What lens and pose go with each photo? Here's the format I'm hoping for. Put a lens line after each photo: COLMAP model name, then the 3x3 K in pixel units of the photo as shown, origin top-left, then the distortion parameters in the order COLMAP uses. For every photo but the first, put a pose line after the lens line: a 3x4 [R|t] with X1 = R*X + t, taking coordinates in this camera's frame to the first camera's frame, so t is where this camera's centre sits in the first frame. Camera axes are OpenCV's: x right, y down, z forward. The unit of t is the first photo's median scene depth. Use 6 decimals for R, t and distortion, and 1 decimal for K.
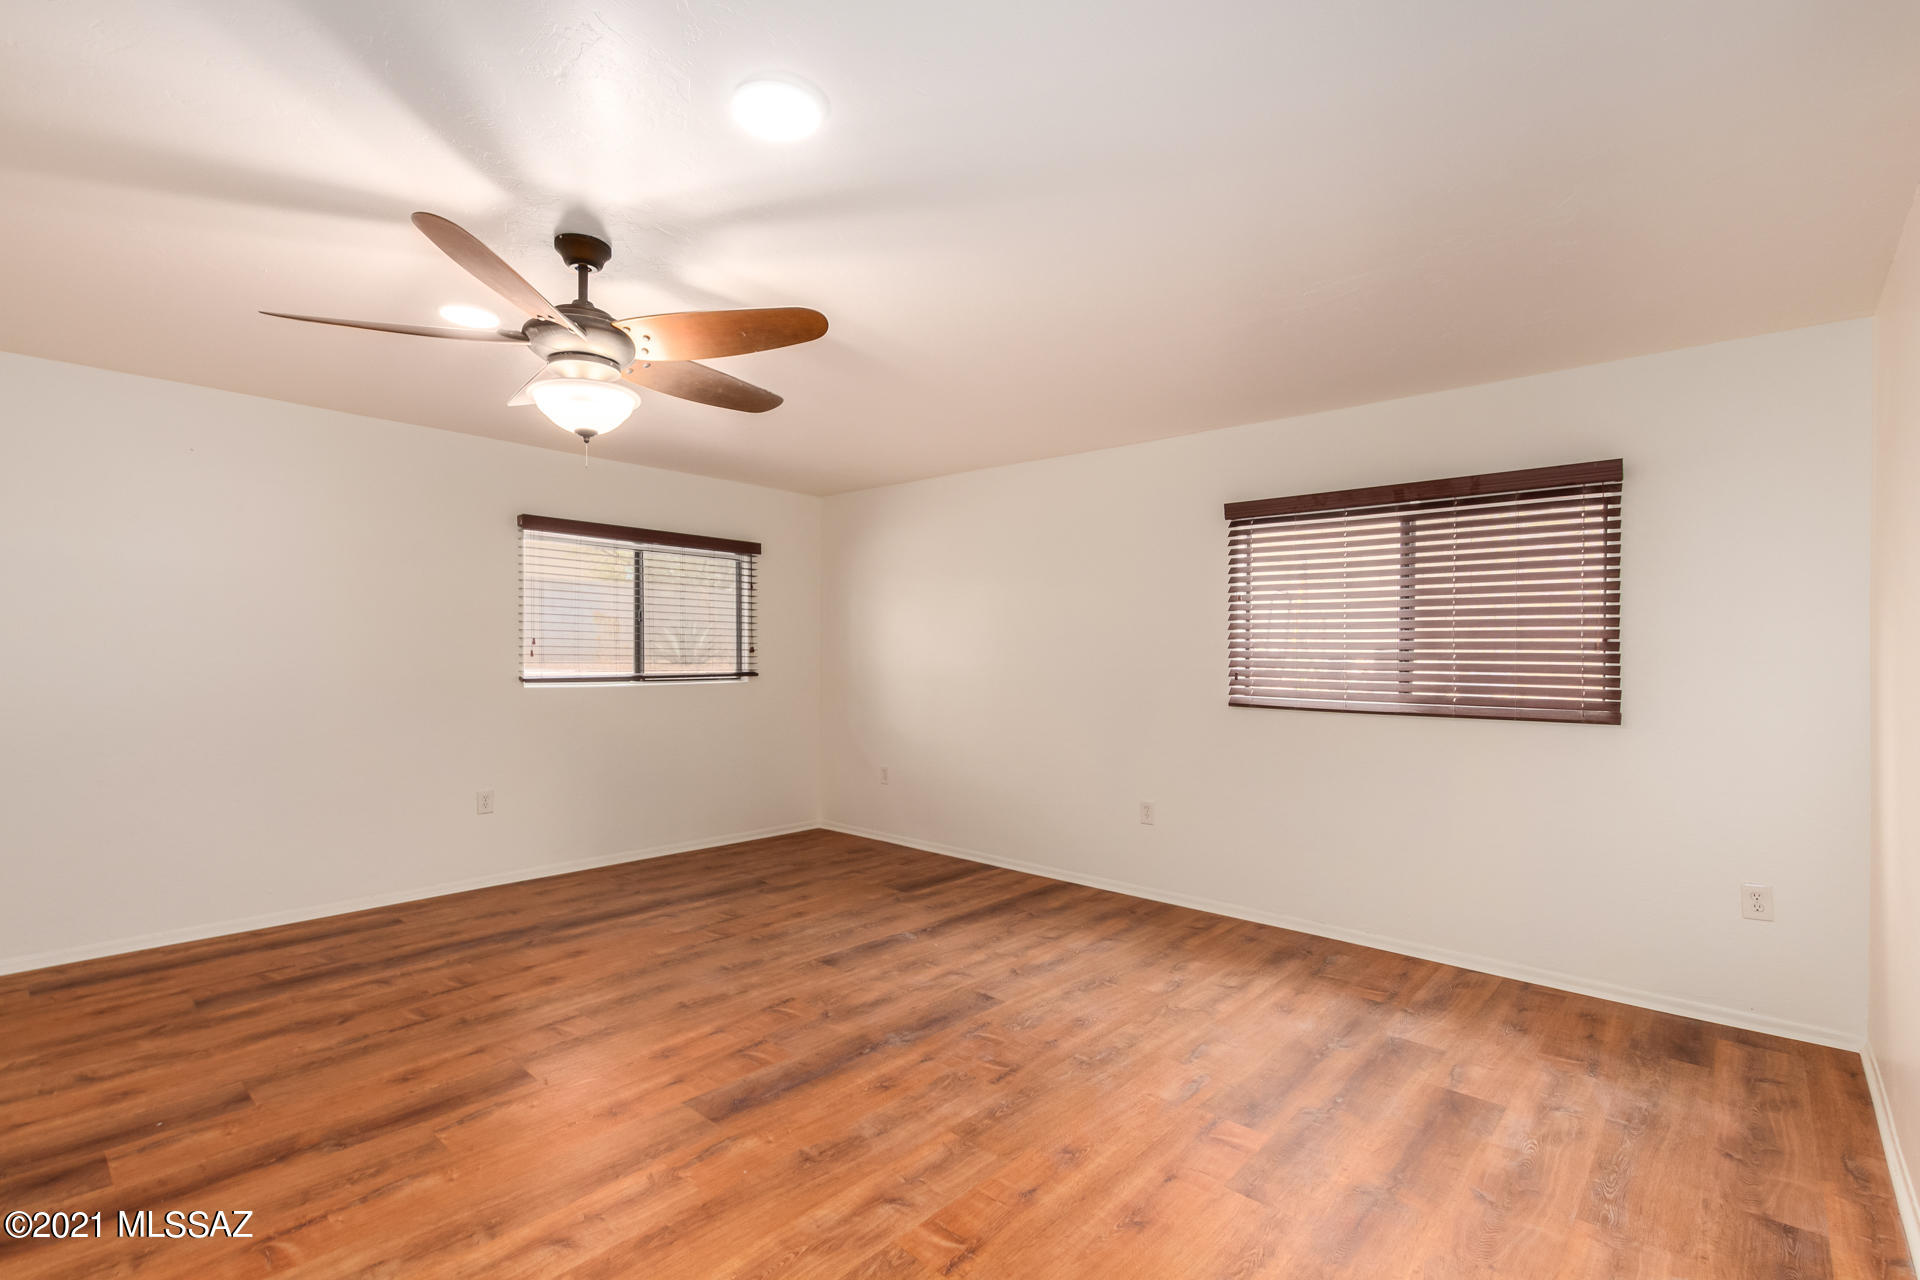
lens RADIAL K [[878.4, 0, 971.7], [0, 878.4, 657.3], [0, 0, 1]] dist [-0.002378, -0.000422]
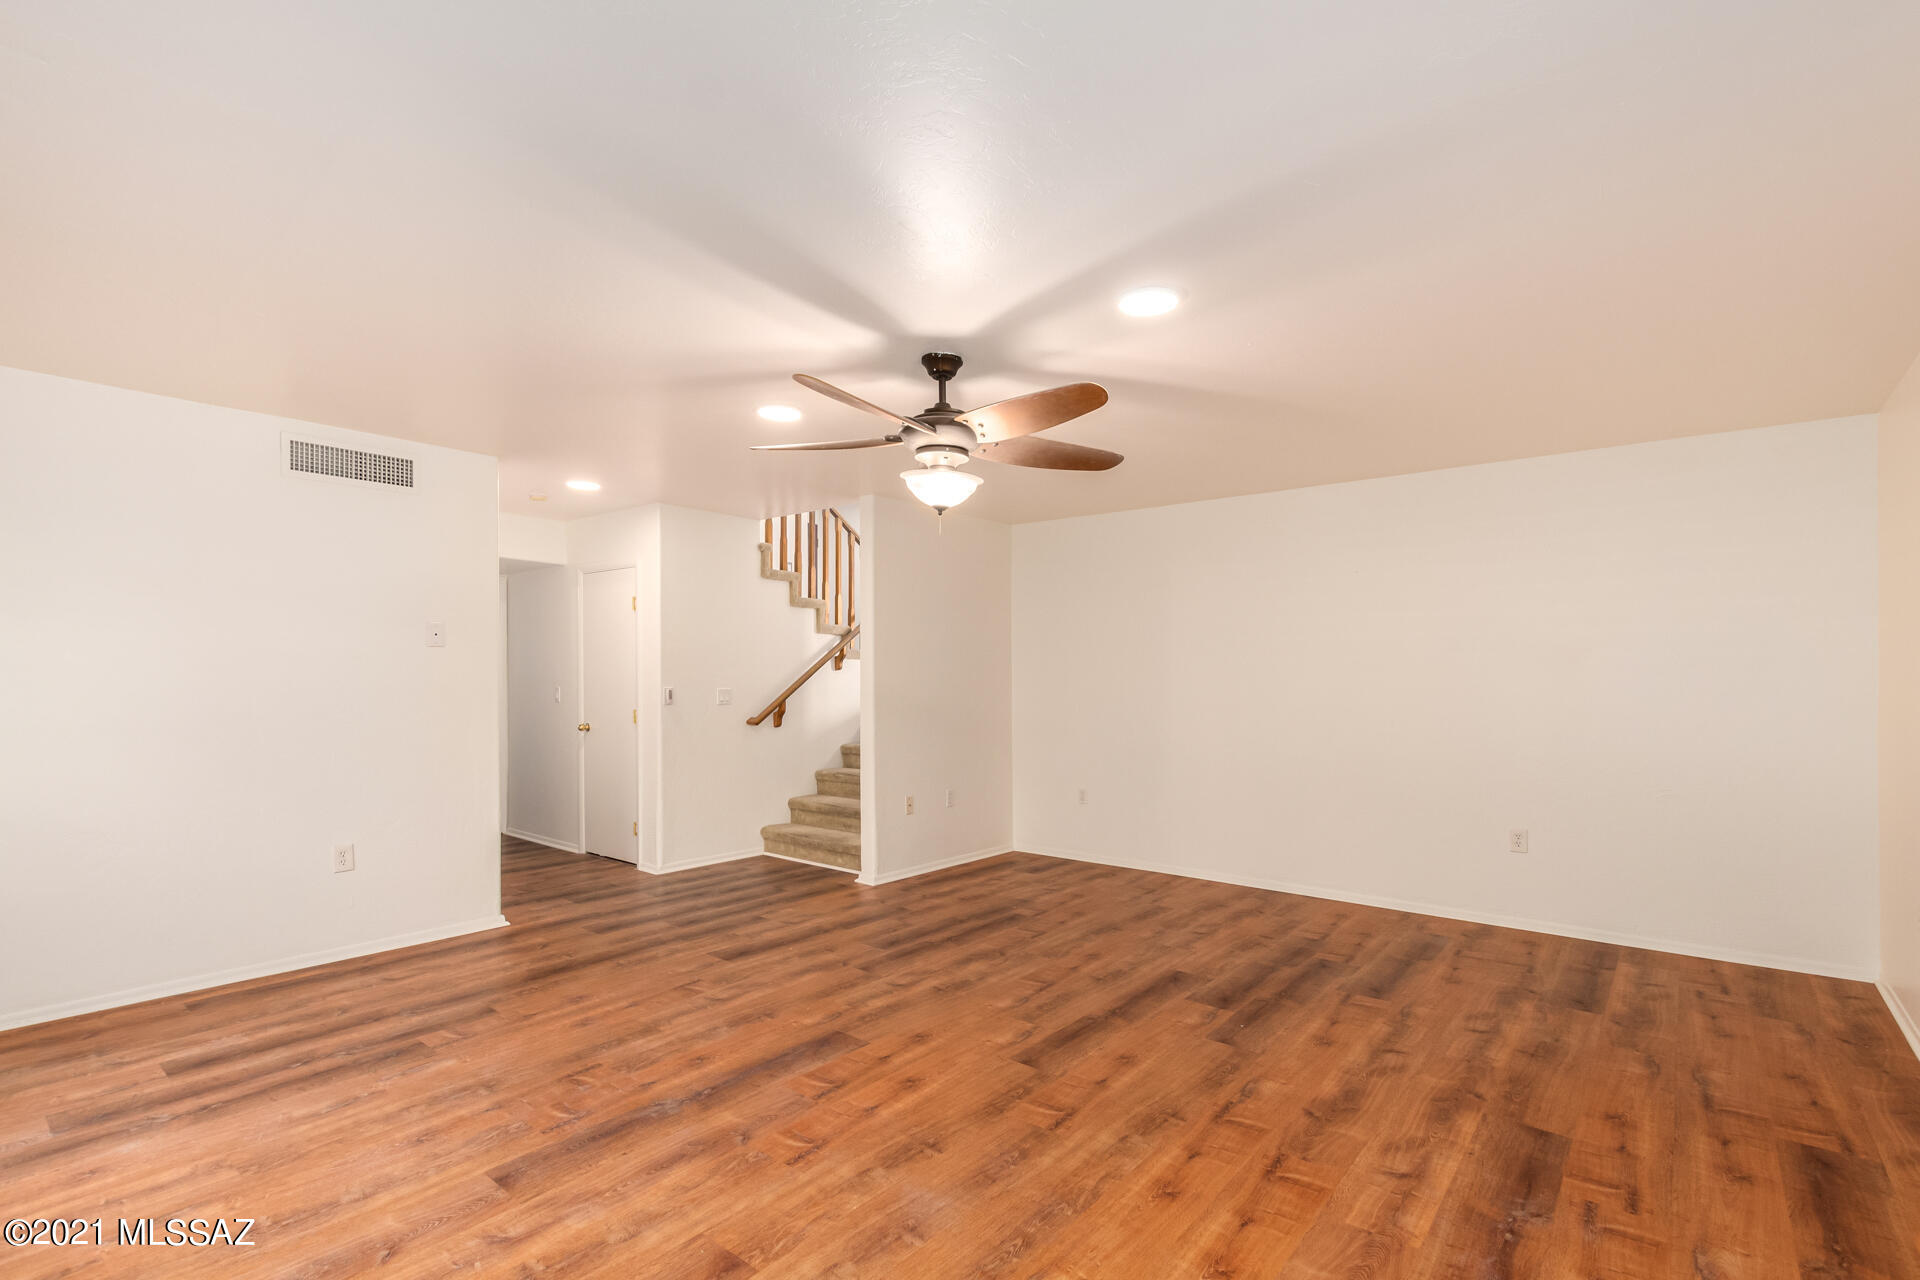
lens RADIAL K [[878.4, 0, 971.7], [0, 878.4, 657.3], [0, 0, 1]] dist [-0.002378, -0.000422]
pose [[-0.998939, -0.014903, -0.043577, -0.368868], [-0.014156, 0.999748, -0.017407, -0.015717], [0.043826, -0.016772, -0.998898, 2.024427]]
